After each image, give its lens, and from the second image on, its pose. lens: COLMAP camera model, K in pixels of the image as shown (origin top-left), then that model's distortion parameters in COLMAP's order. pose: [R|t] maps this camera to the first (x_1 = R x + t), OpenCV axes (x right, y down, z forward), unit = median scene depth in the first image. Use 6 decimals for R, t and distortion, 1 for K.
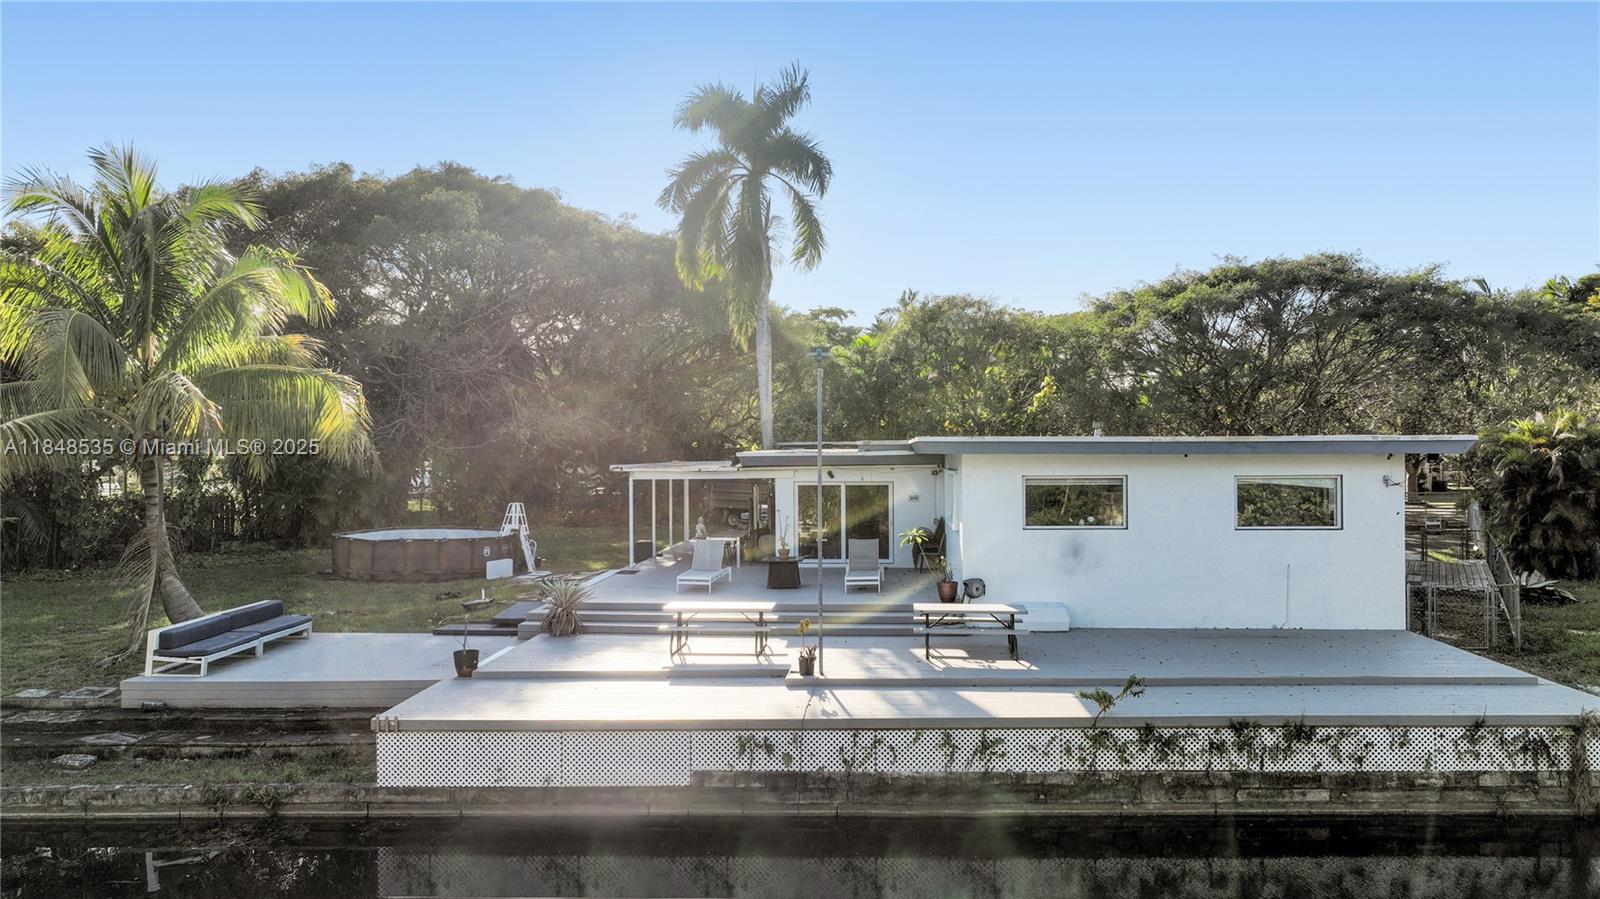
lens RADIAL K [[1132.1, 0, 800.0], [0, 1132.1, 449.5], [0, 0, 1]] dist [-0.010695, 0.029821]
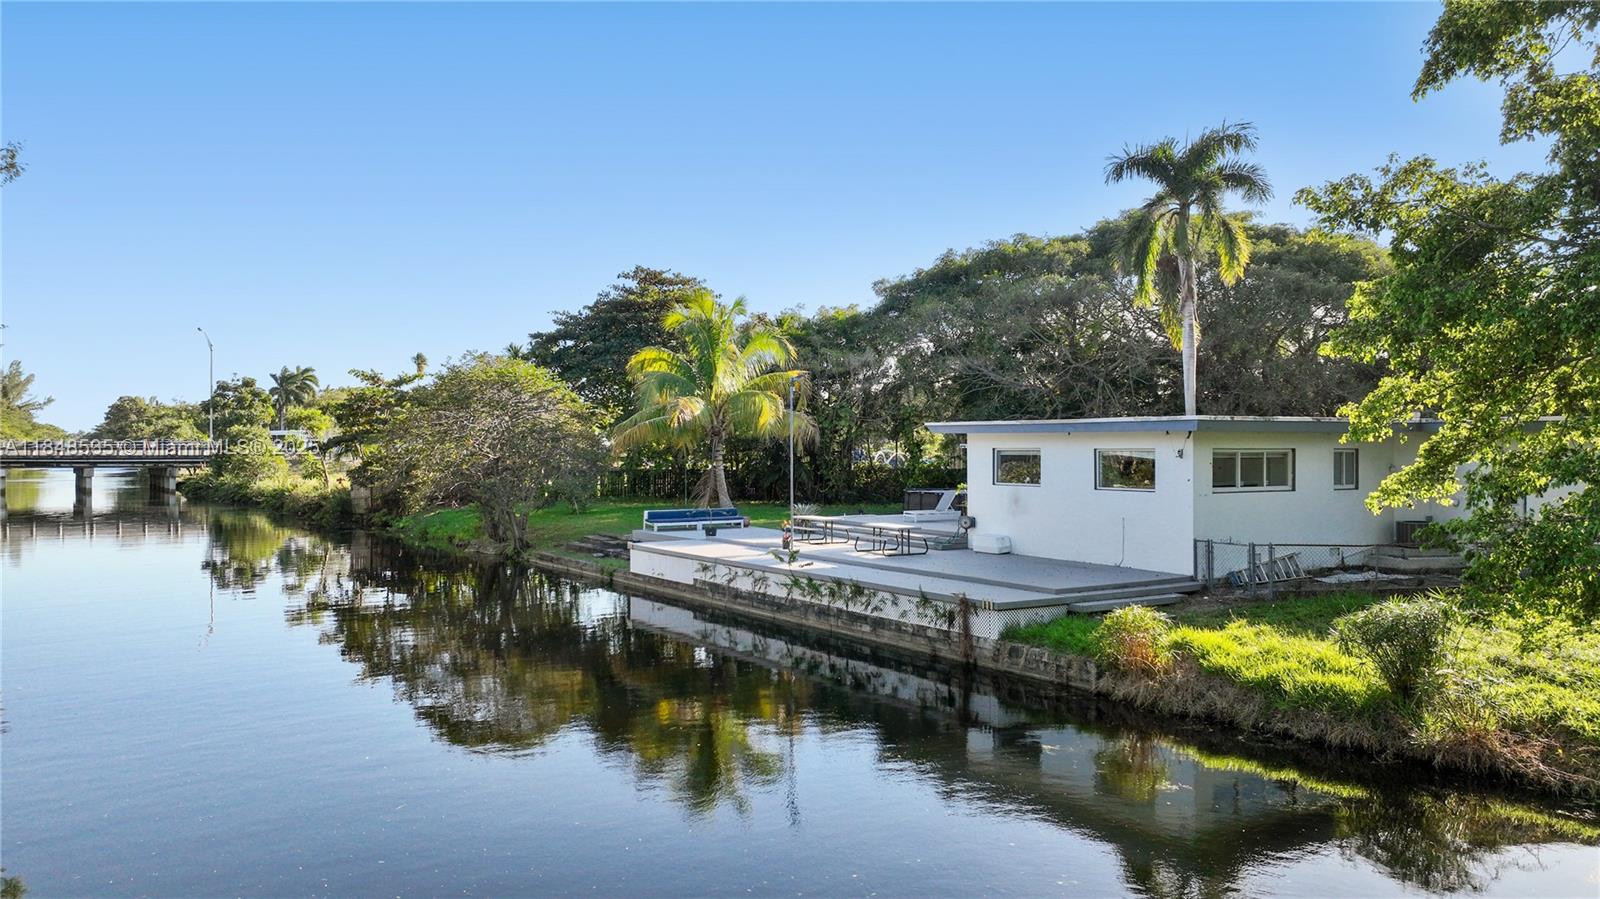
lens RADIAL K [[1132.1, 0, 800.0], [0, 1132.1, 449.5], [0, 0, 1]] dist [-0.010695, 0.029821]
pose [[0.561840, 0.007588, -0.827211, 1.804519], [-0.005396, 0.999970, 0.005507, 0.025794], [0.827228, 0.001370, 0.561865, -0.046623]]
